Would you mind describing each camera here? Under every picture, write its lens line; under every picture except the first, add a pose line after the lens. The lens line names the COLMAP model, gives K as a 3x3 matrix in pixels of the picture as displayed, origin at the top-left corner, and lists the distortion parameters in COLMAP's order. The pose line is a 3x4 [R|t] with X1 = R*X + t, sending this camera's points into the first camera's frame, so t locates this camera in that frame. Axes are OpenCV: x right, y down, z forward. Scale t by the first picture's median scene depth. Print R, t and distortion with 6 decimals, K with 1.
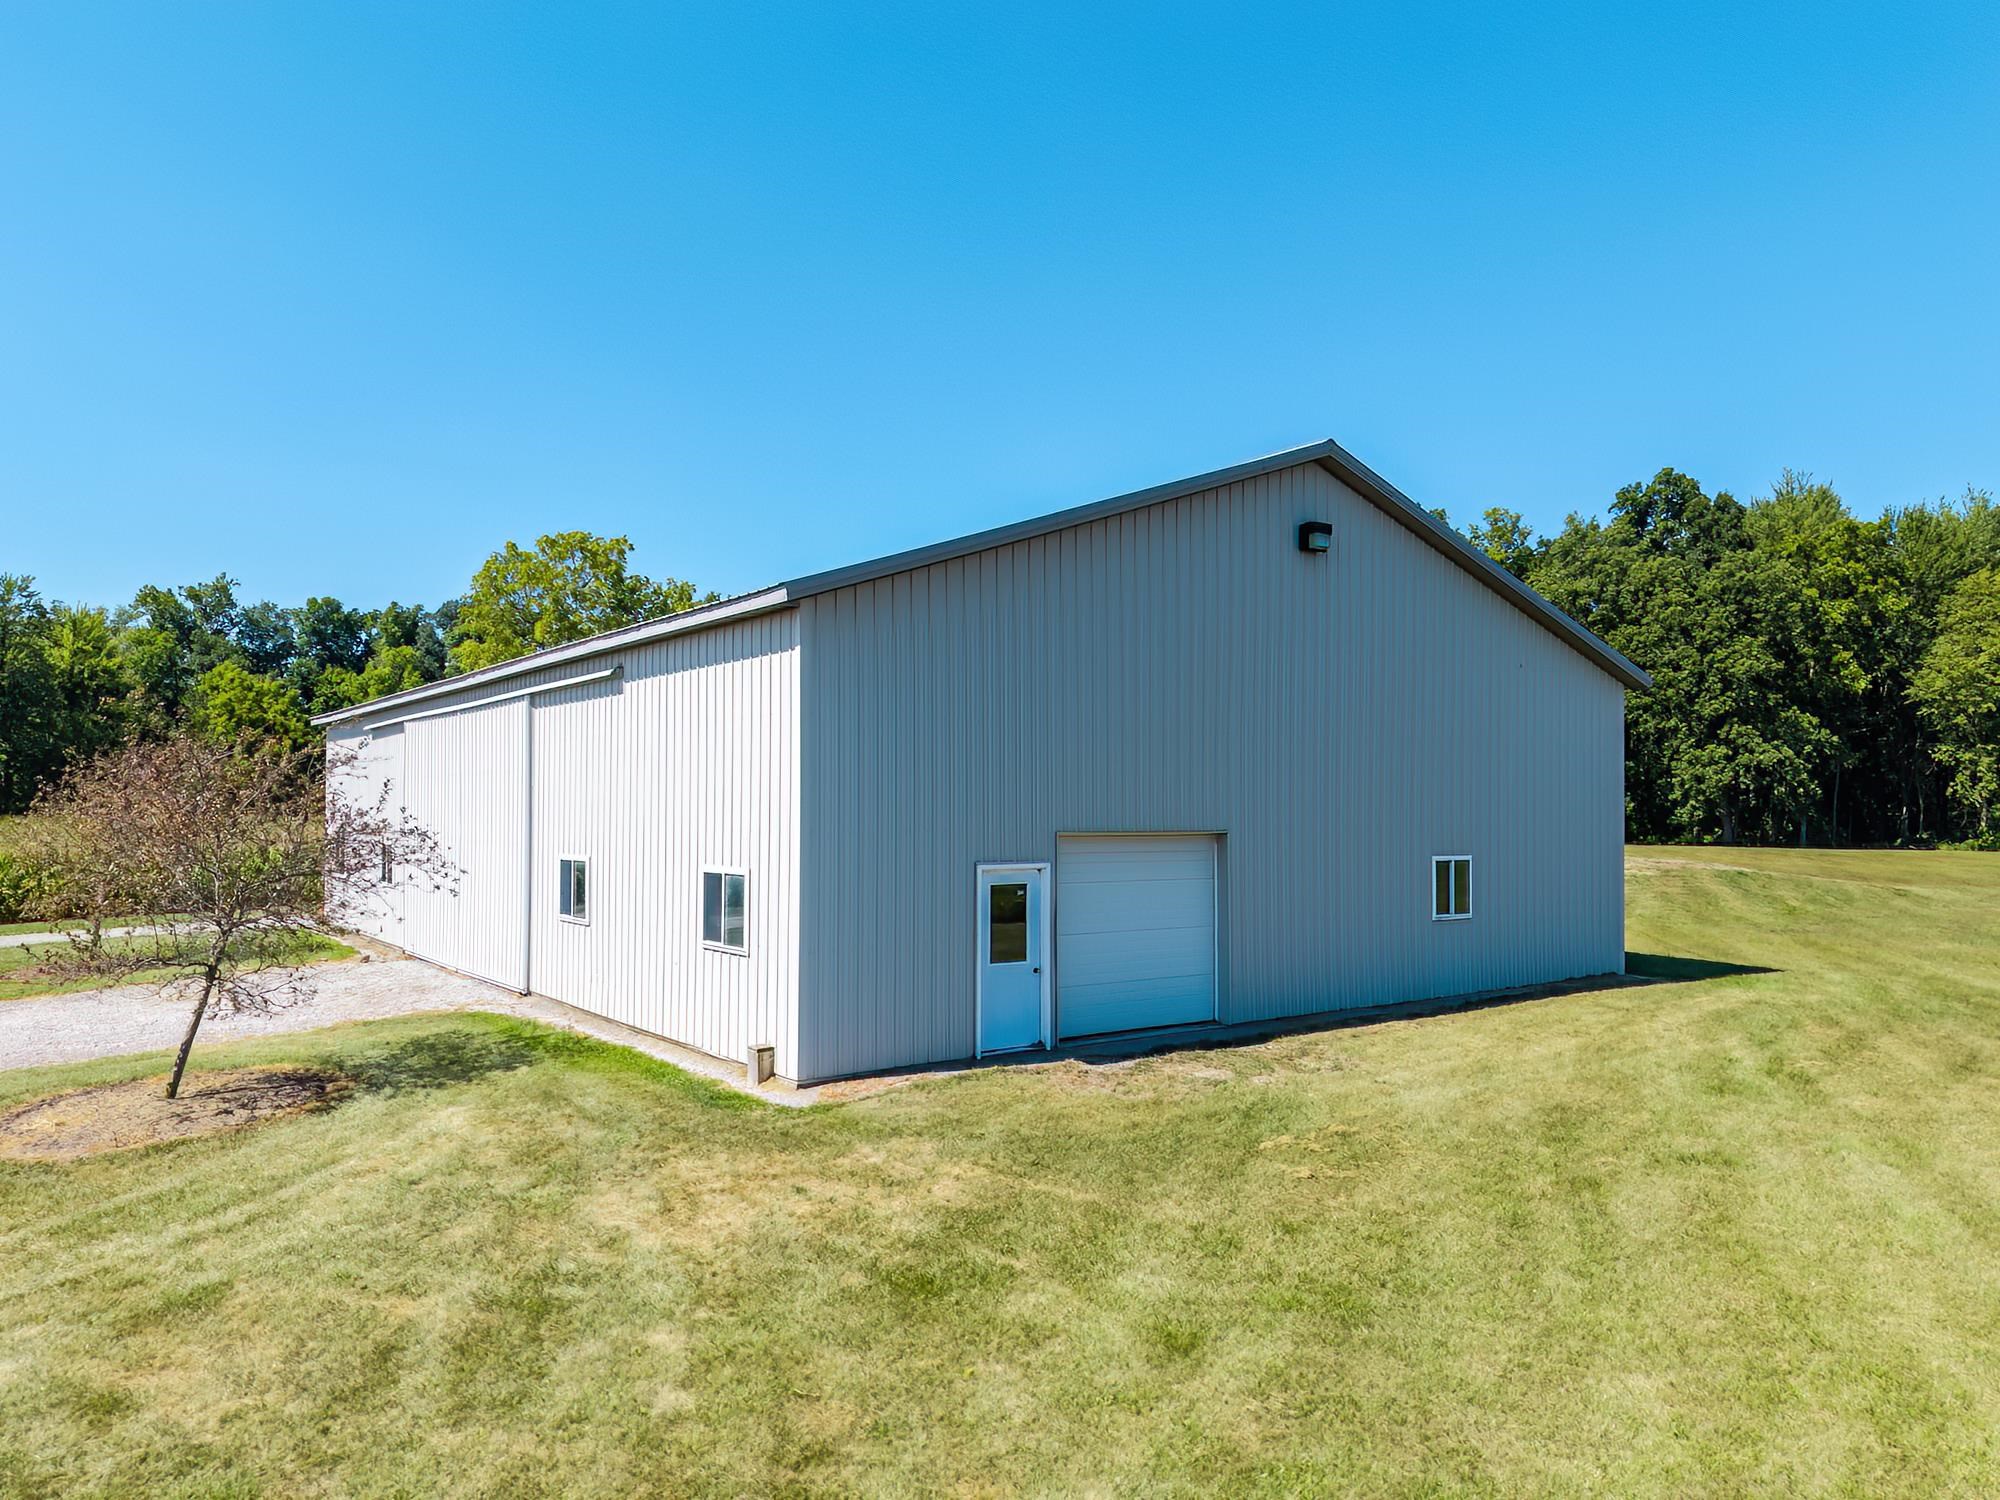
lens RADIAL K [[1348.3, 0, 983.0], [0, 1348.3, 787.5], [0, 0, 1]] dist [0.045661, -0.030270]
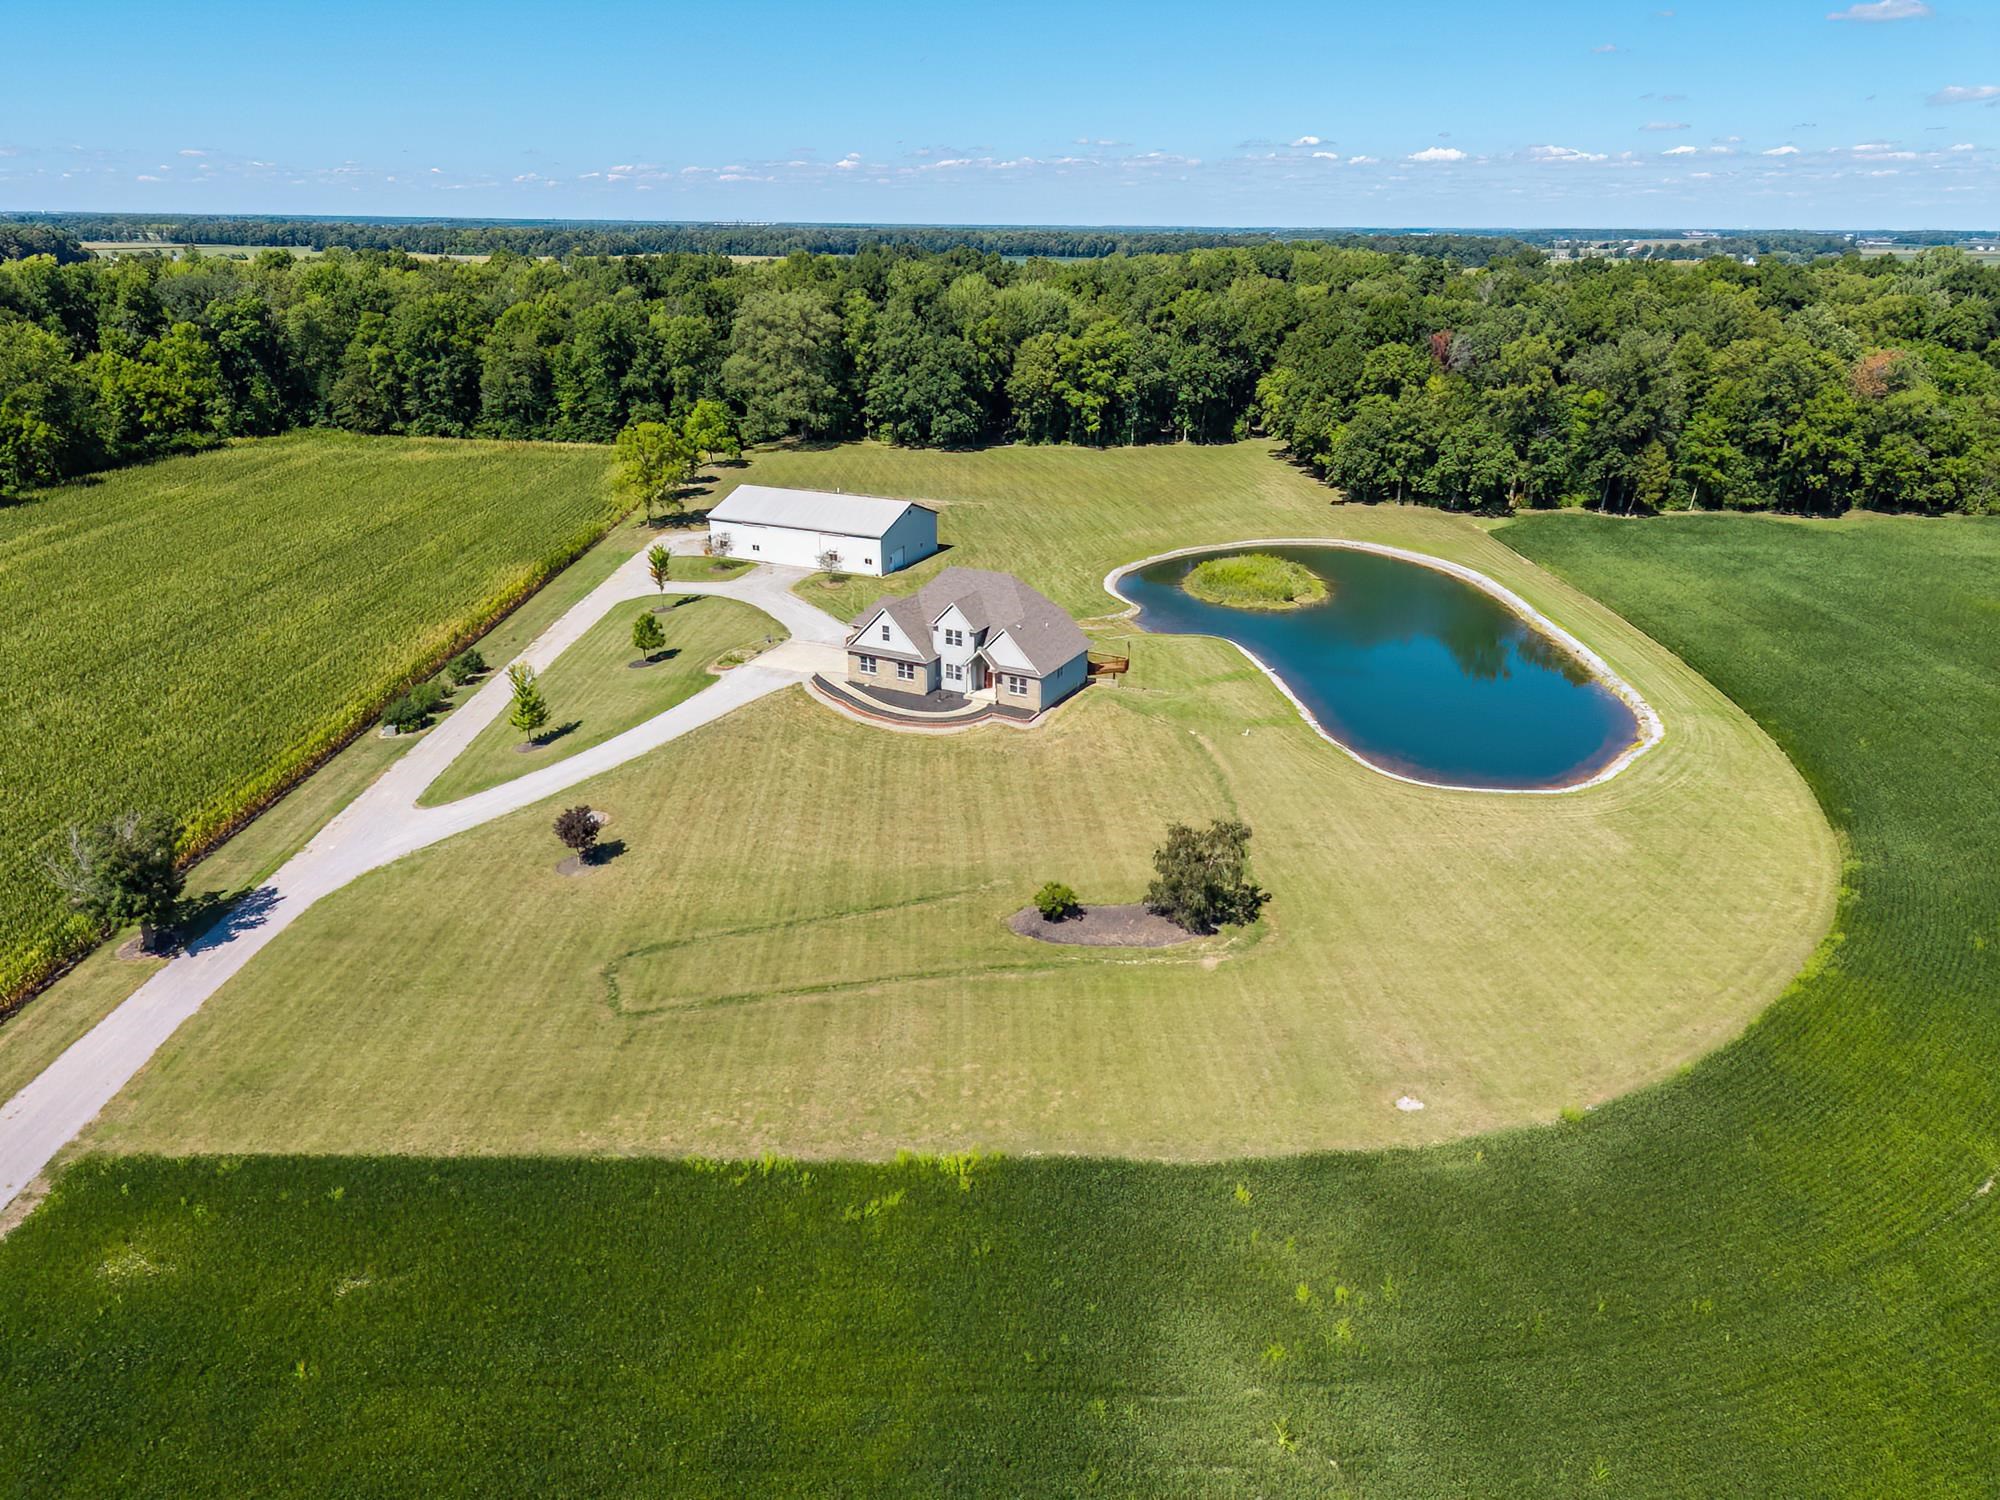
lens RADIAL K [[1348.3, 0, 1001.7], [0, 1348.3, 753.0], [0, 0, 1]] dist [0.045661, -0.030270]
pose [[0.858862, -0.185927, 0.477270, -0.771526], [-0.010069, 0.925484, 0.378653, -0.422015], [-0.512108, -0.330017, 0.792991, -1.407531]]
